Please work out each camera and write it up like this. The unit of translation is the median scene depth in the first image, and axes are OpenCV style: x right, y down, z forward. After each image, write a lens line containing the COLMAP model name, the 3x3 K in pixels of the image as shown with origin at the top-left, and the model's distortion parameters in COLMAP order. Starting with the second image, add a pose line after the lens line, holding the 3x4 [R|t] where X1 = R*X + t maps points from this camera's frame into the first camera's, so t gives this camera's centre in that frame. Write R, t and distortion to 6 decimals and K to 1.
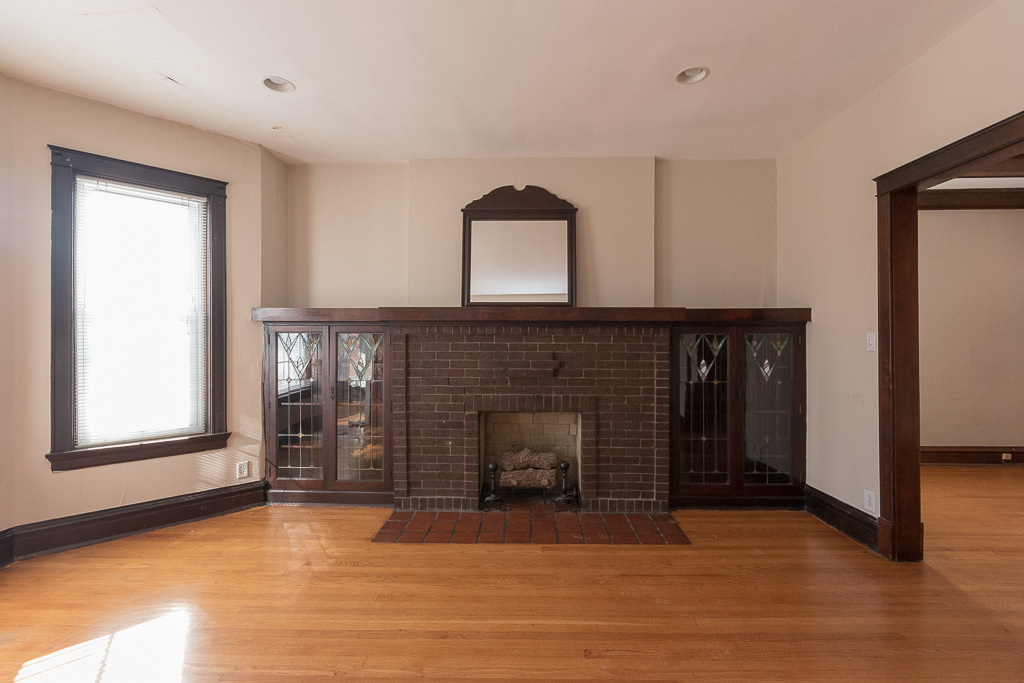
lens RADIAL K [[460.7, 0, 510.9], [0, 460.7, 345.0], [0, 0, 1]] dist [0.001672, 0.000449]
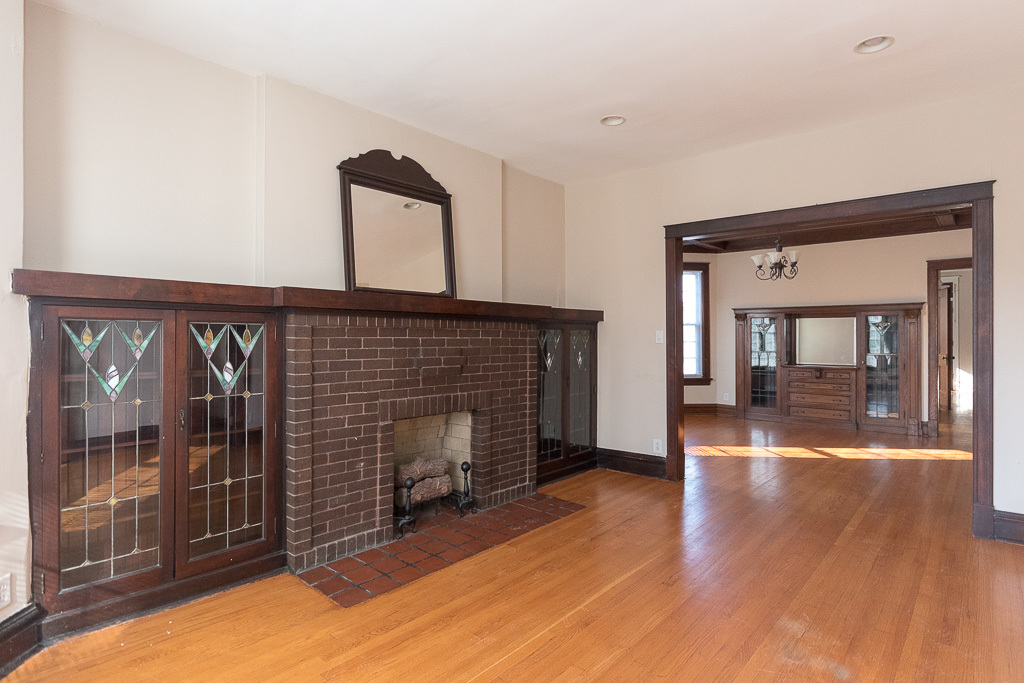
lens RADIAL K [[556.4, 0, 511.2], [0, 556.4, 339.1], [0, 0, 1]] dist [0.006513, -0.002529]
pose [[0.637265, -0.001876, 0.770643, -0.705619], [0.002608, 0.999997, 0.000278, -0.001920], [-0.770640, 0.001833, 0.637268, 0.195730]]
